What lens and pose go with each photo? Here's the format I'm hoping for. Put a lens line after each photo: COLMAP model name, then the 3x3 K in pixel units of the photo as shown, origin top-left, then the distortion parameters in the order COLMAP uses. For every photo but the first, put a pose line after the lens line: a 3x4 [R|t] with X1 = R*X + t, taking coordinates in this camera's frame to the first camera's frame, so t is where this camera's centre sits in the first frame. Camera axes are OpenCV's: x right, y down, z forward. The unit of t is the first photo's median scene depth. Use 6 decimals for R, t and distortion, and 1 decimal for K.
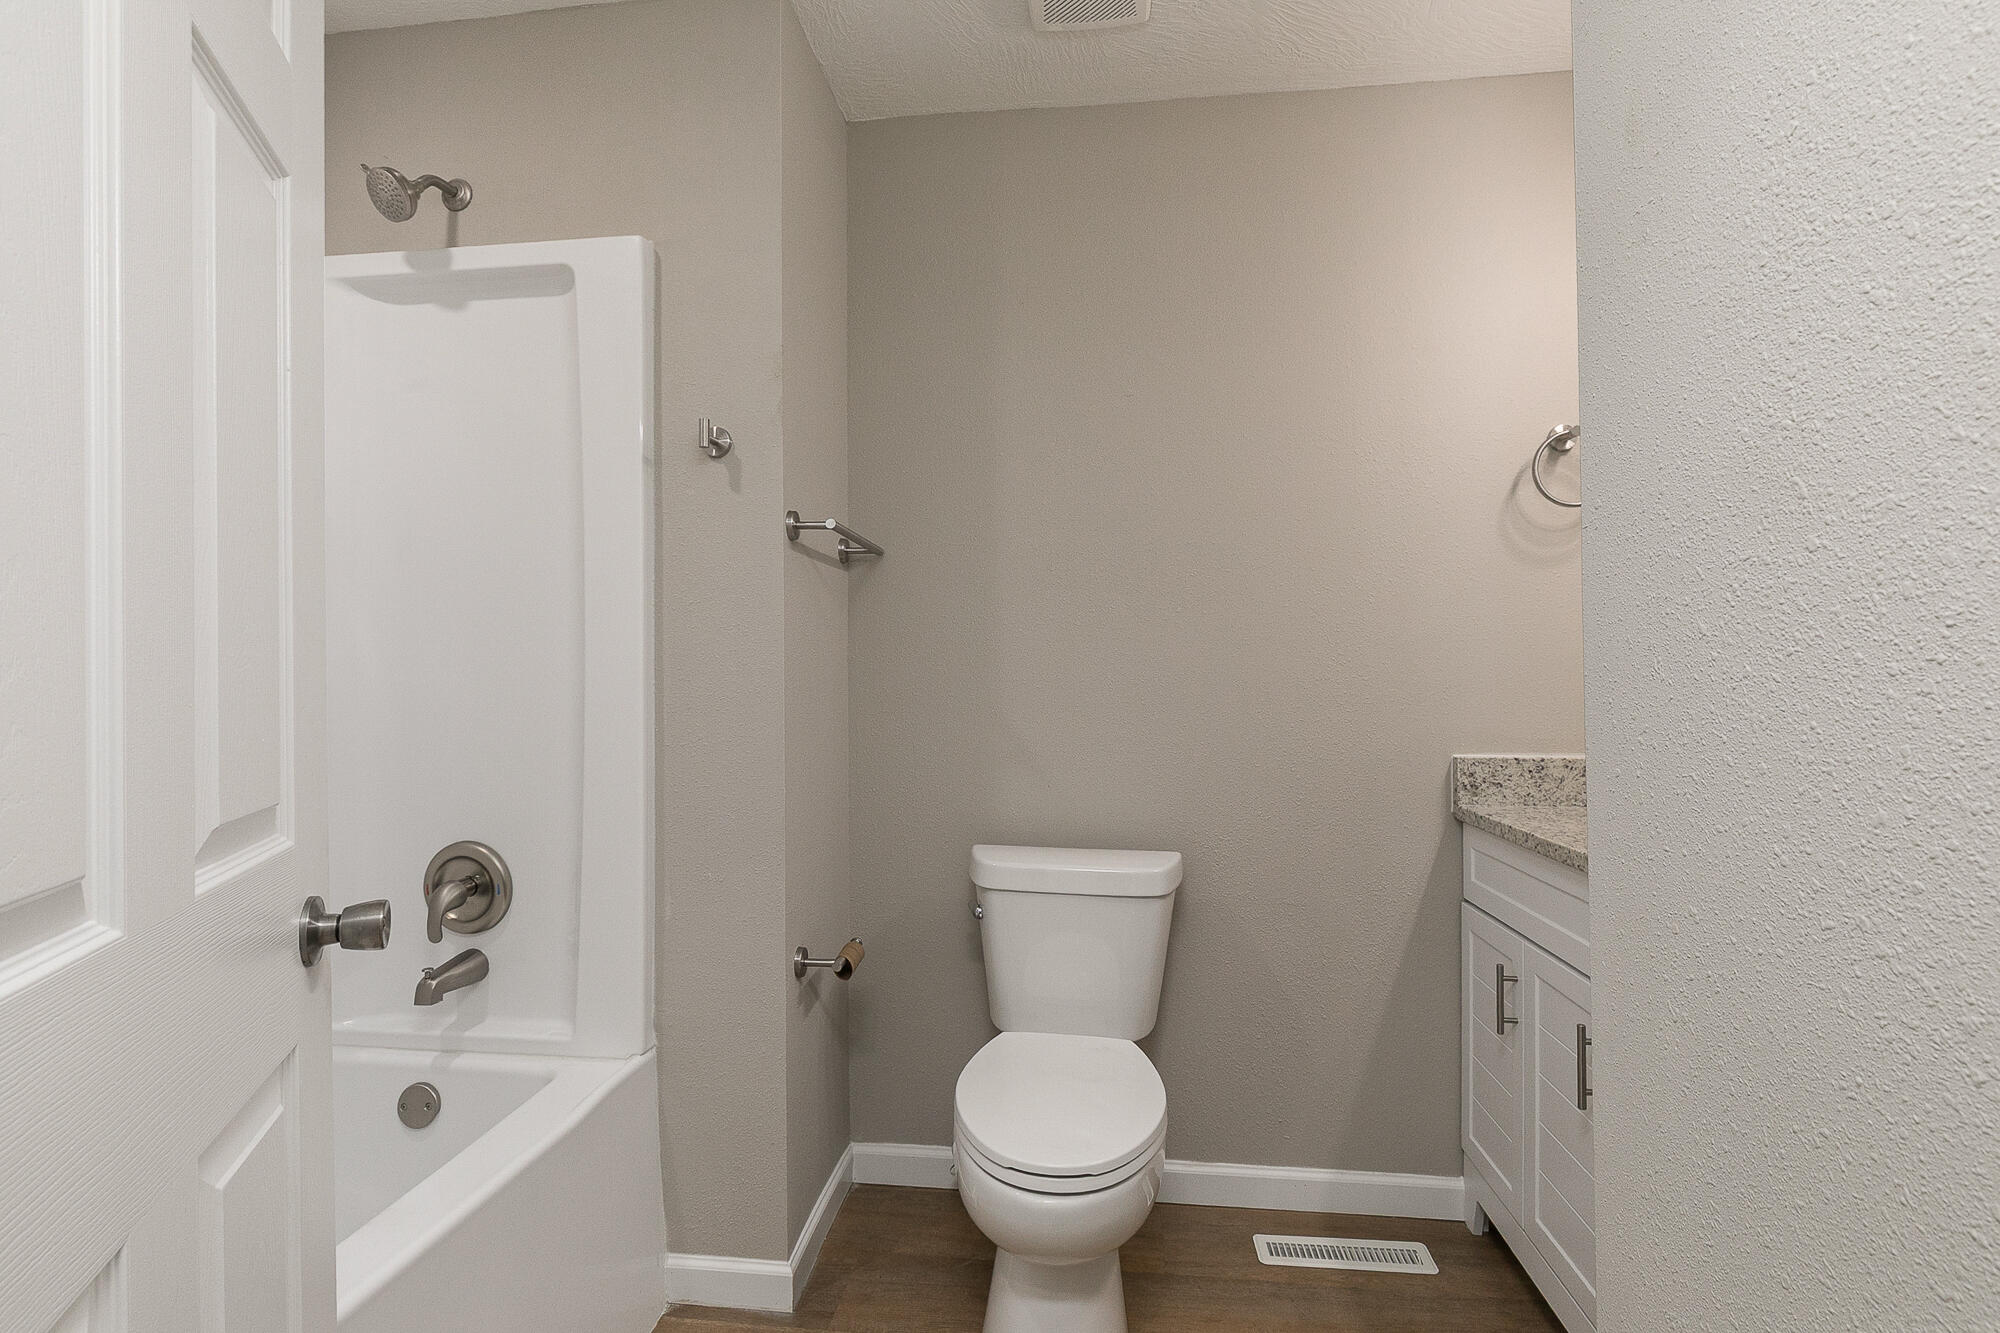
lens RADIAL K [[945.7, 0, 1000.0], [0, 945.7, 666.5], [0, 0, 1]] dist [0.000742, -0.000032]
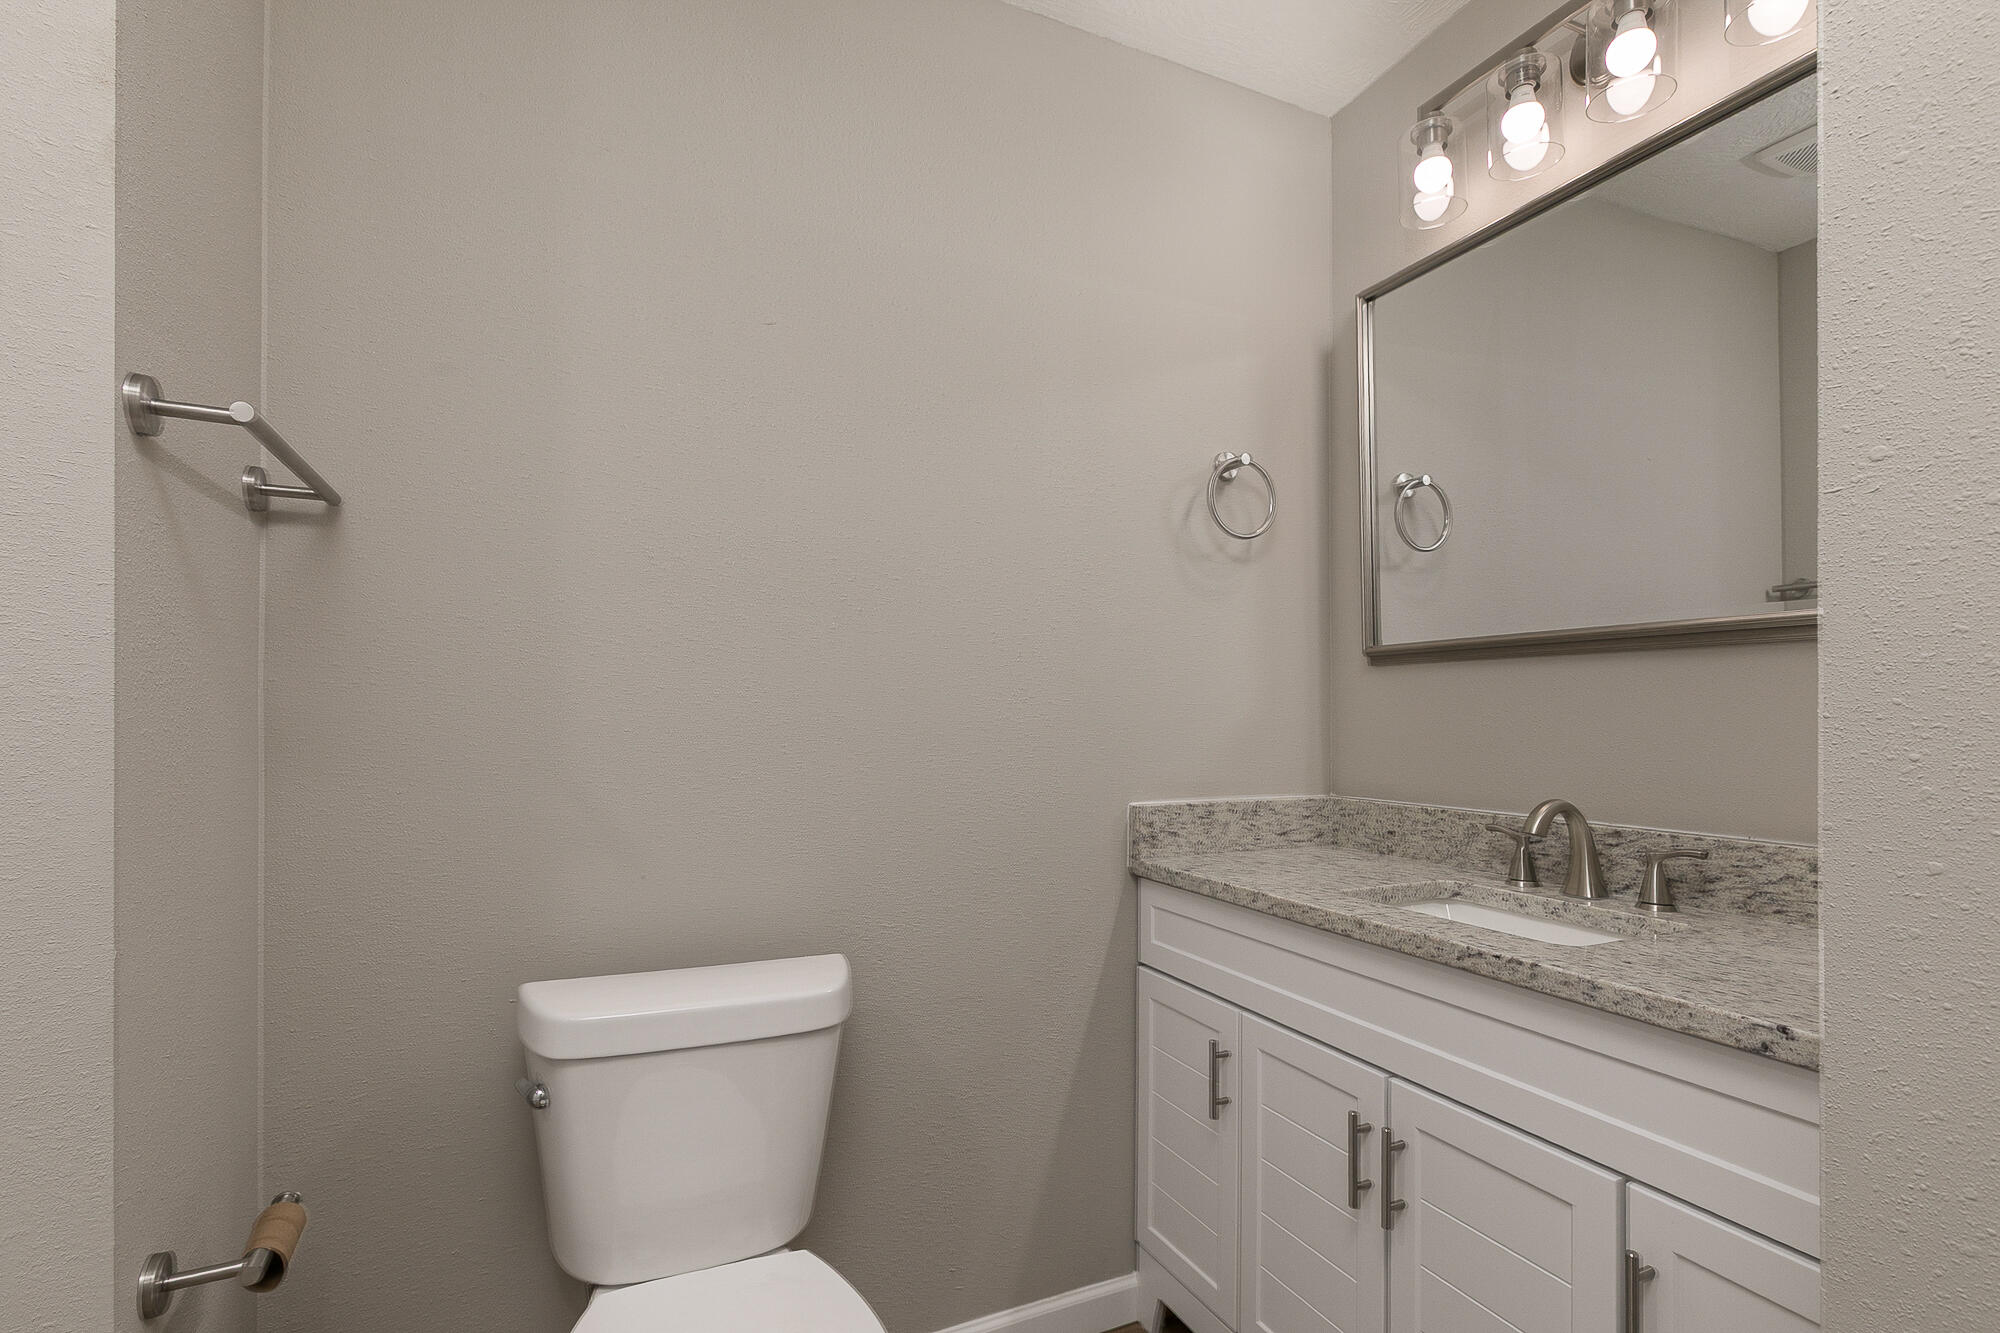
lens RADIAL K [[913.5, 0, 1004.6], [0, 913.5, 704.8], [0, 0, 1]] dist [-0.004491, -0.000874]
pose [[0.845339, 0.006877, 0.534185, -0.086095], [-0.007052, 0.999974, -0.001714, 0.002640], [-0.534183, -0.002318, 0.845366, 0.342109]]
